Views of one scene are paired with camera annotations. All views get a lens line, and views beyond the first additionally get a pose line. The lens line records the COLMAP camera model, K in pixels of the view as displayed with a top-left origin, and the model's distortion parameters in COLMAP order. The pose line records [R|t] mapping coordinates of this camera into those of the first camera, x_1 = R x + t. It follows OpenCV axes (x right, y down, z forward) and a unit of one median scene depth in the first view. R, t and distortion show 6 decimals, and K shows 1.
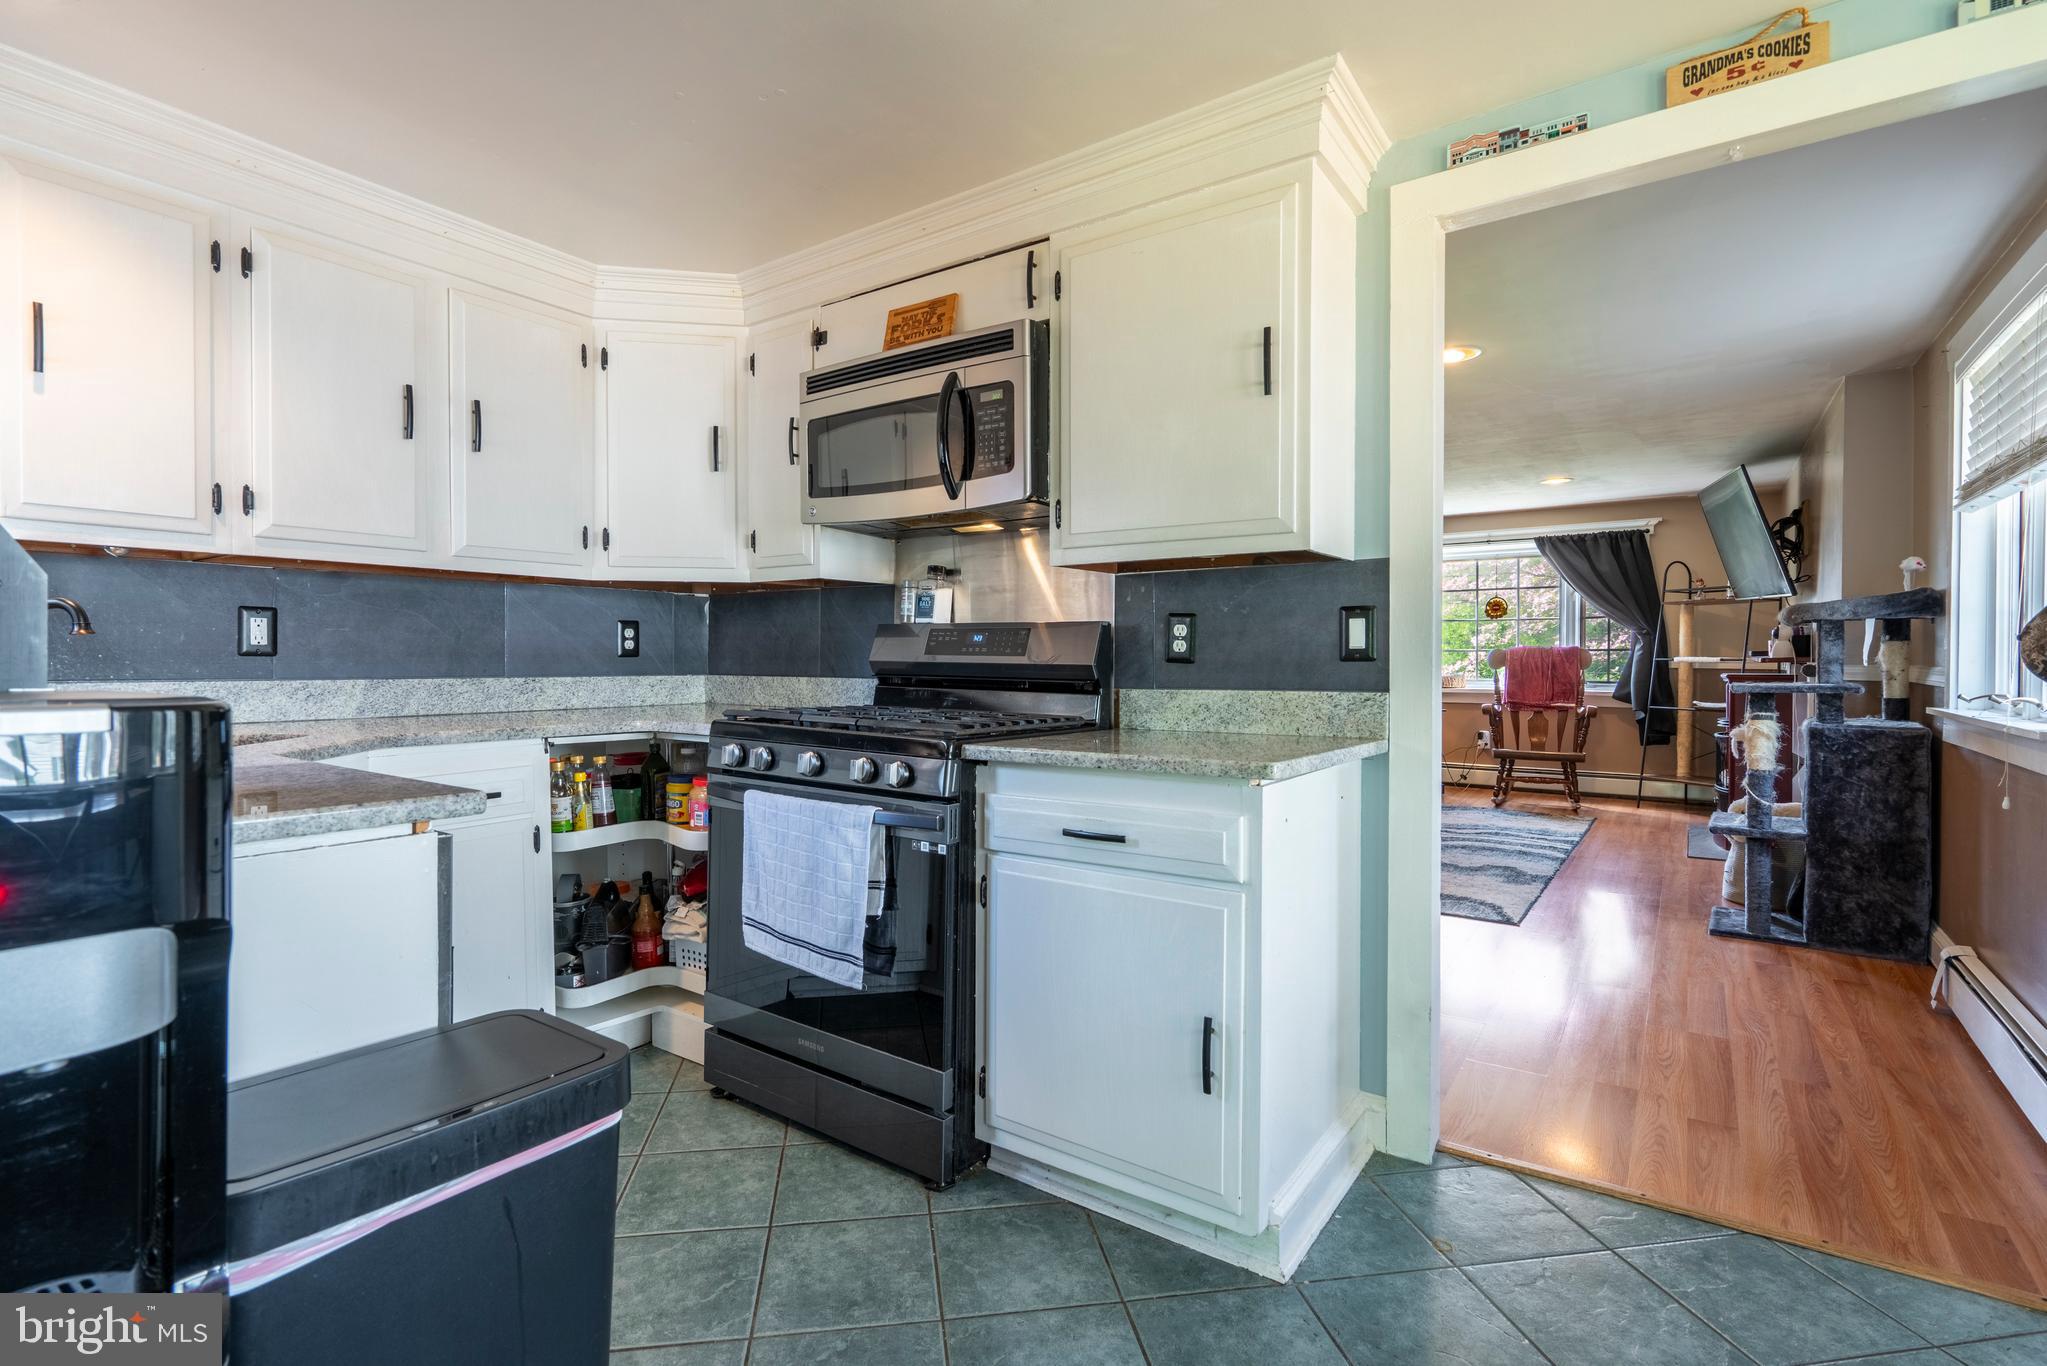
lens RADIAL K [[947.3, 0, 1025.2], [0, 947.3, 671.5], [0, 0, 1]] dist [-0.008636, 0.005720]
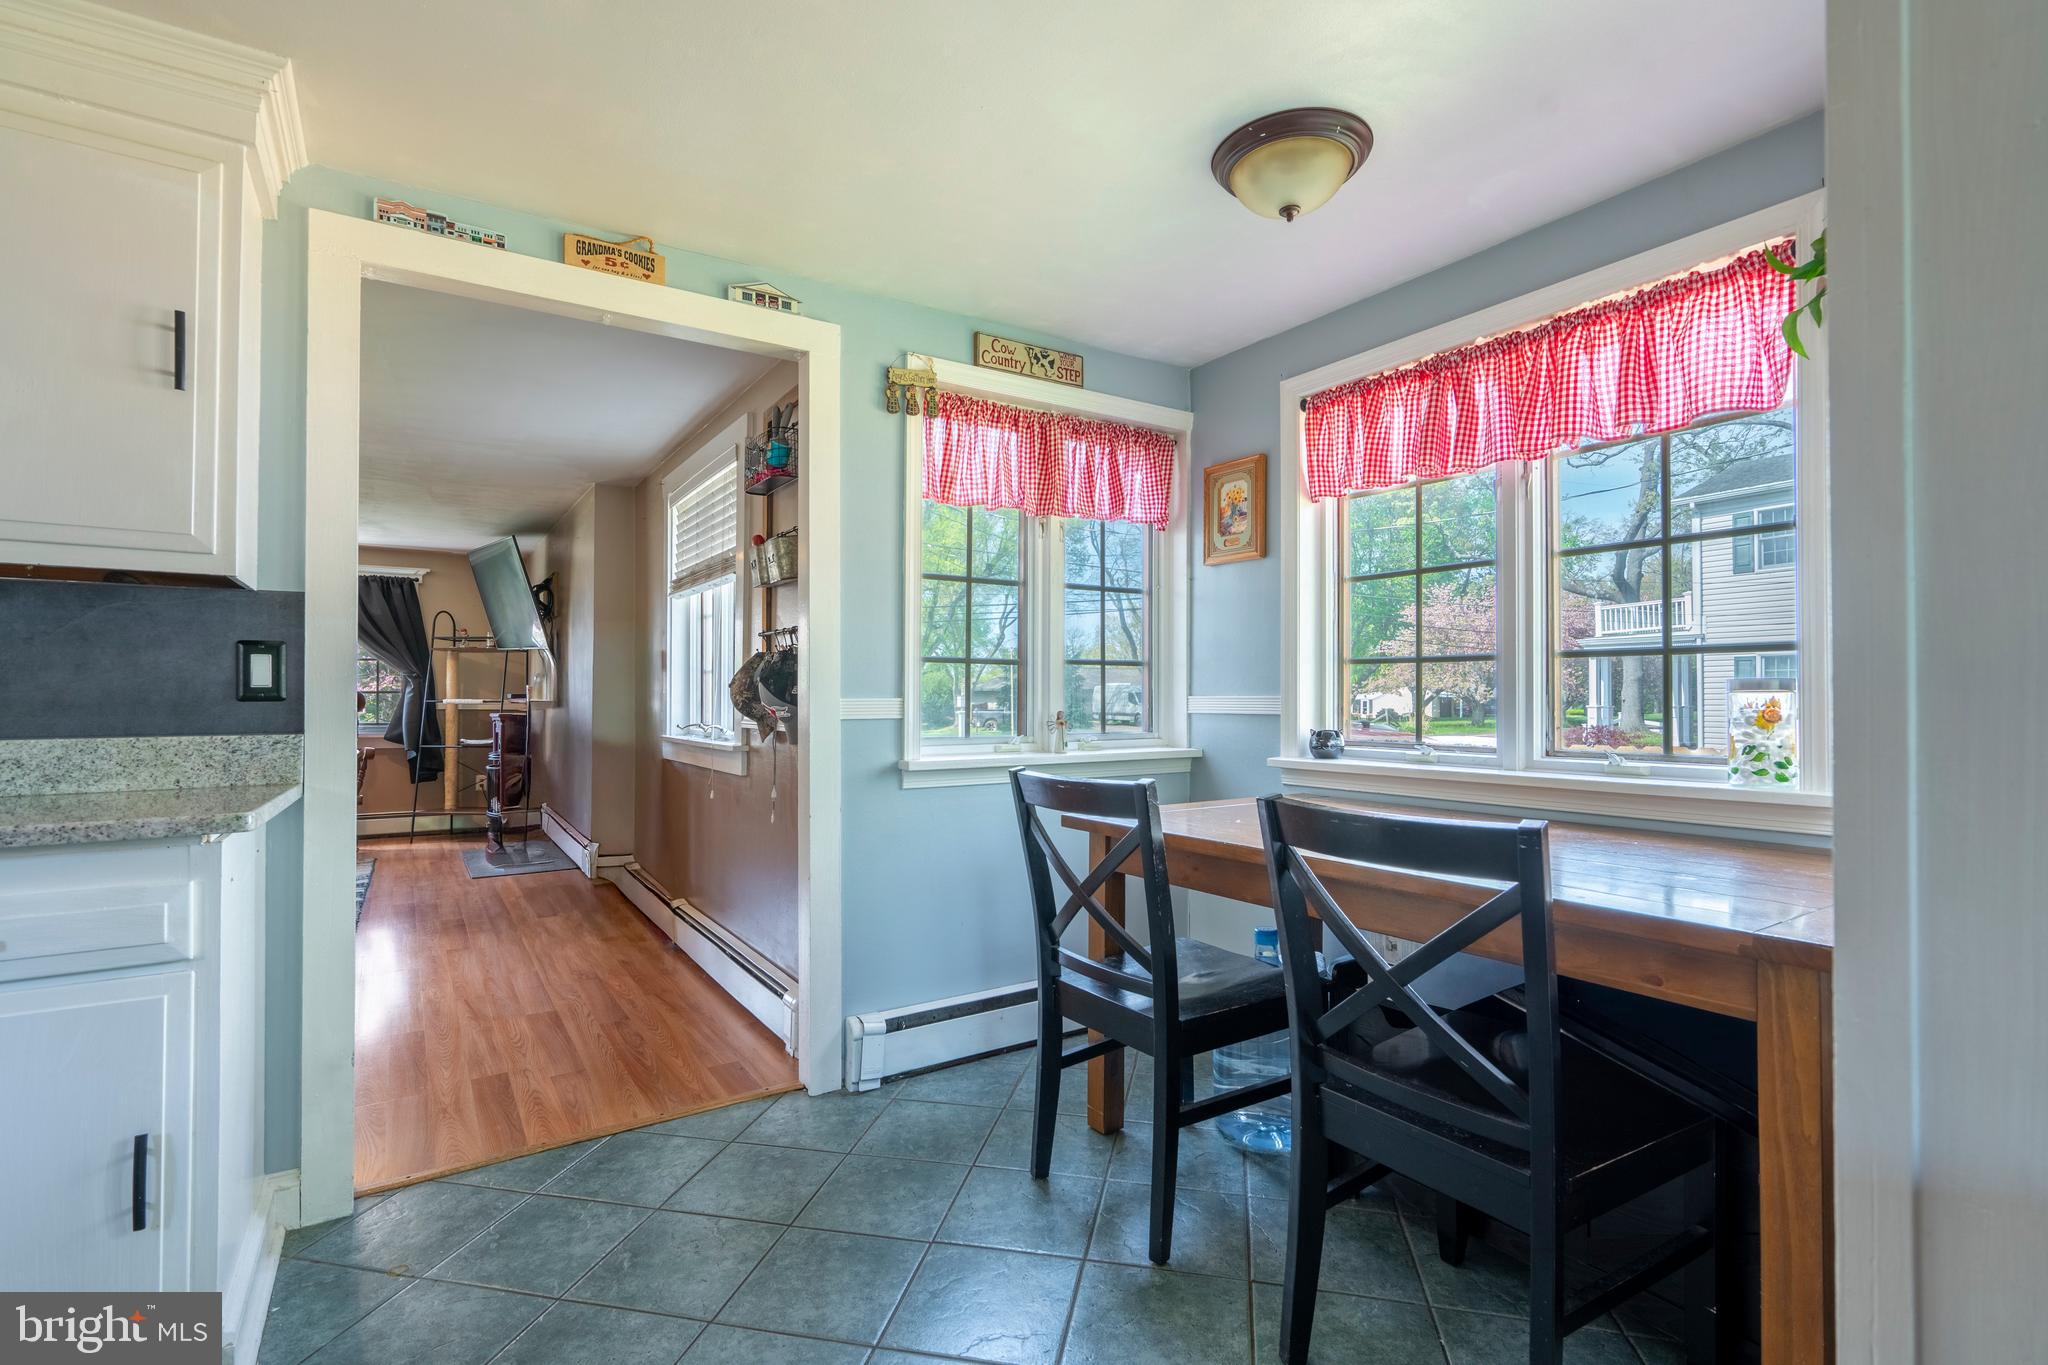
lens RADIAL K [[952.0, 0, 1017.9], [0, 952.0, 688.3], [0, 0, 1]] dist [-0.011298, 0.004584]
pose [[0.355120, 0.012146, 0.934742, -0.215713], [0.013852, 0.999737, -0.018254, 0.003144], [-0.934718, 0.019430, 0.354858, -0.005542]]
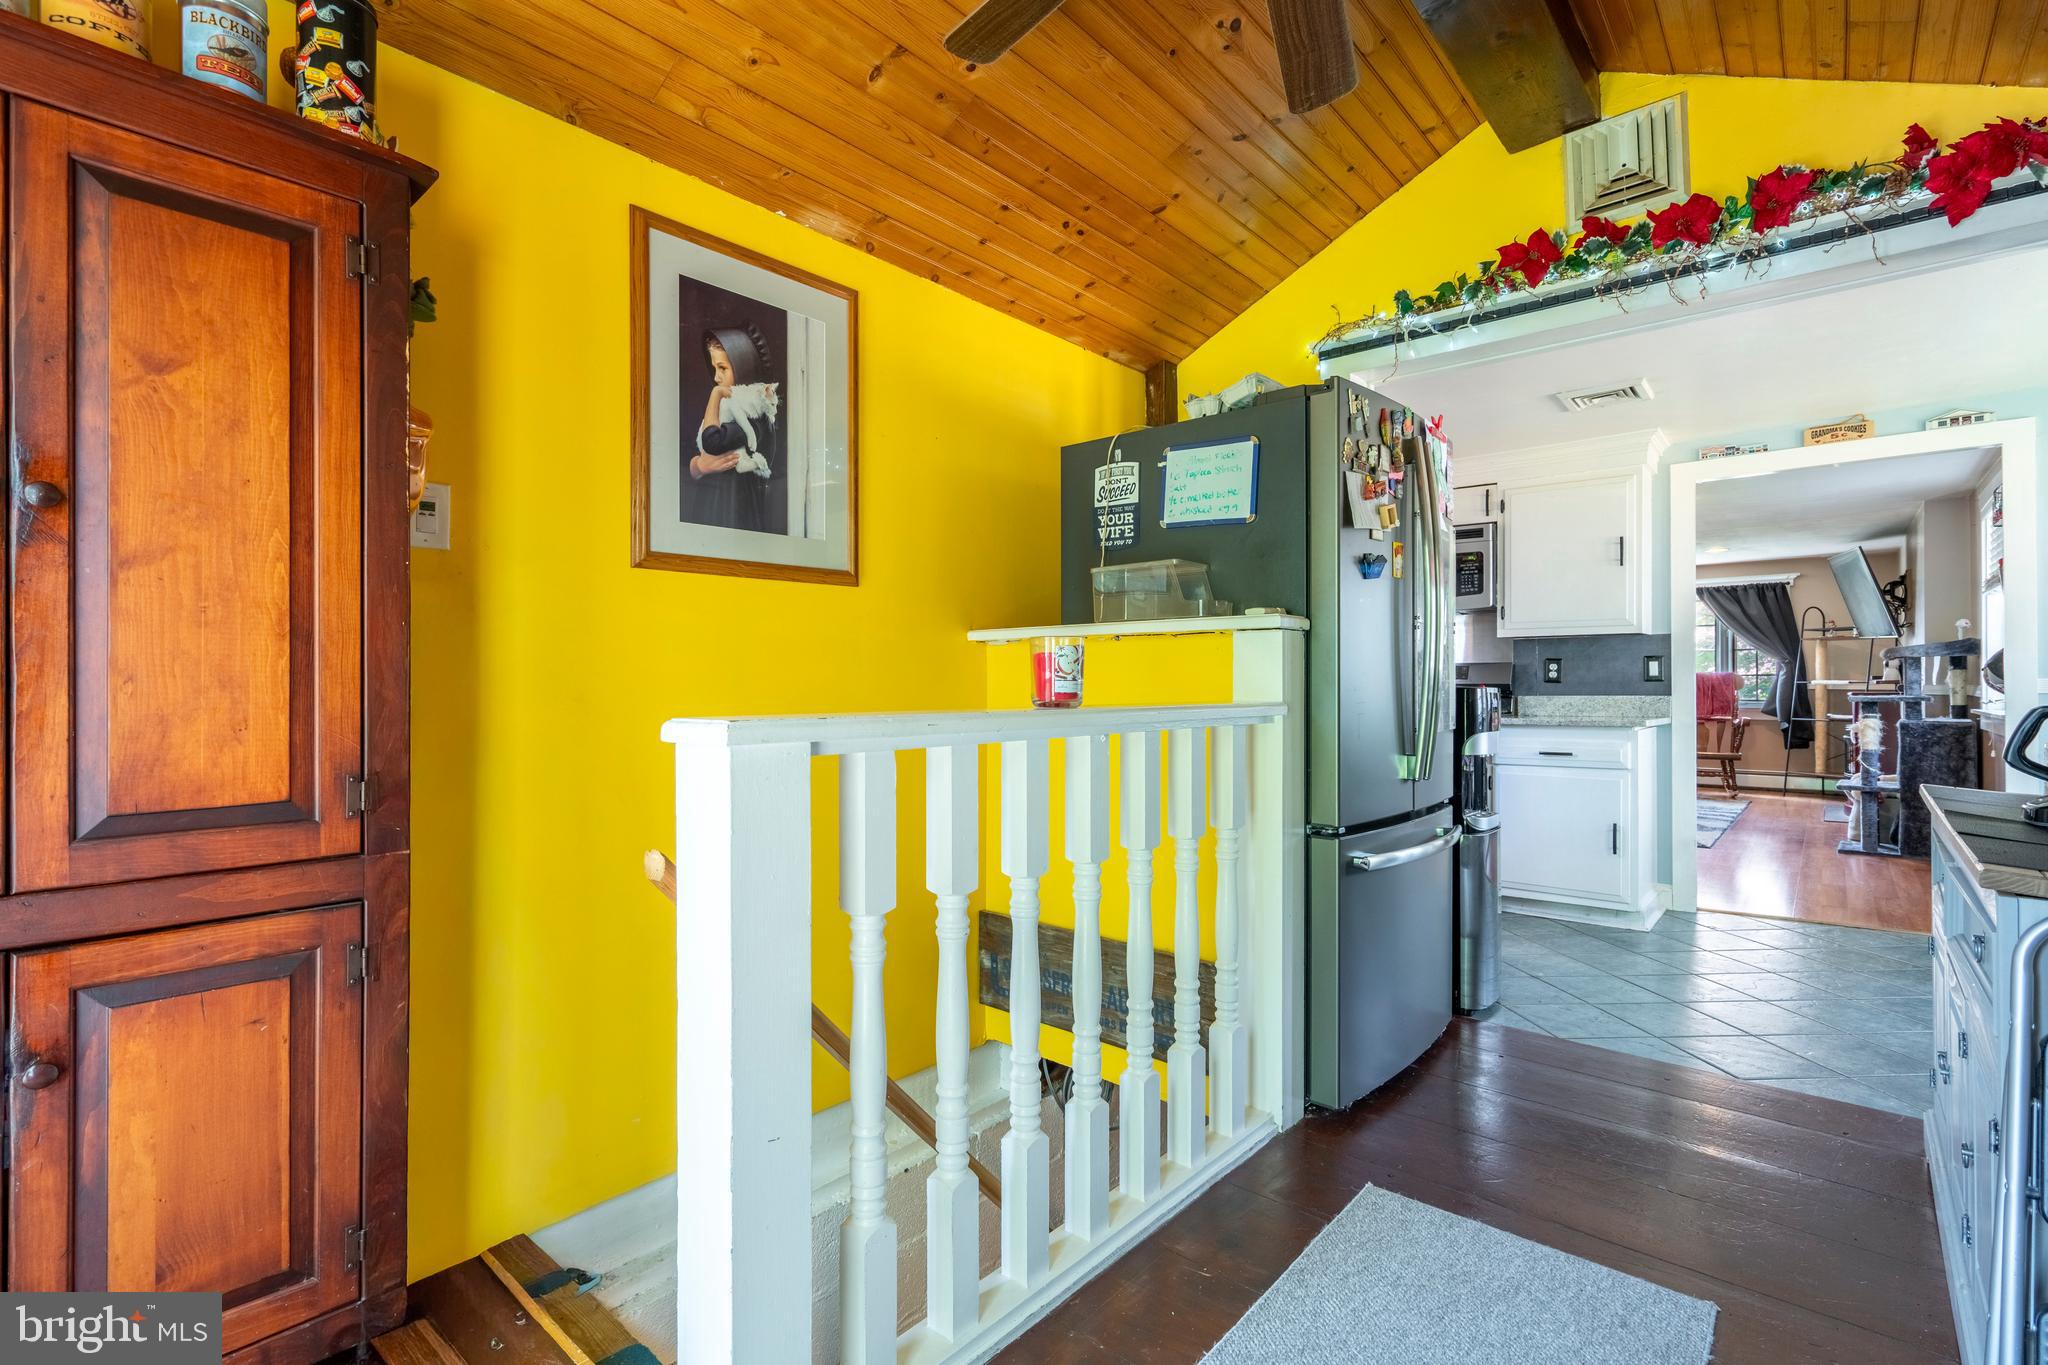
lens RADIAL K [[1141.1, 0, 899.1], [0, 1141.1, 682.4], [0, 0, 1]] dist [0.001944, 0.001849]
pose [[0.997399, -0.002470, -0.072040, -1.036532], [0.001212, 0.999846, -0.017503, 0.030408], [0.072072, 0.017370, 0.997248, -1.512376]]
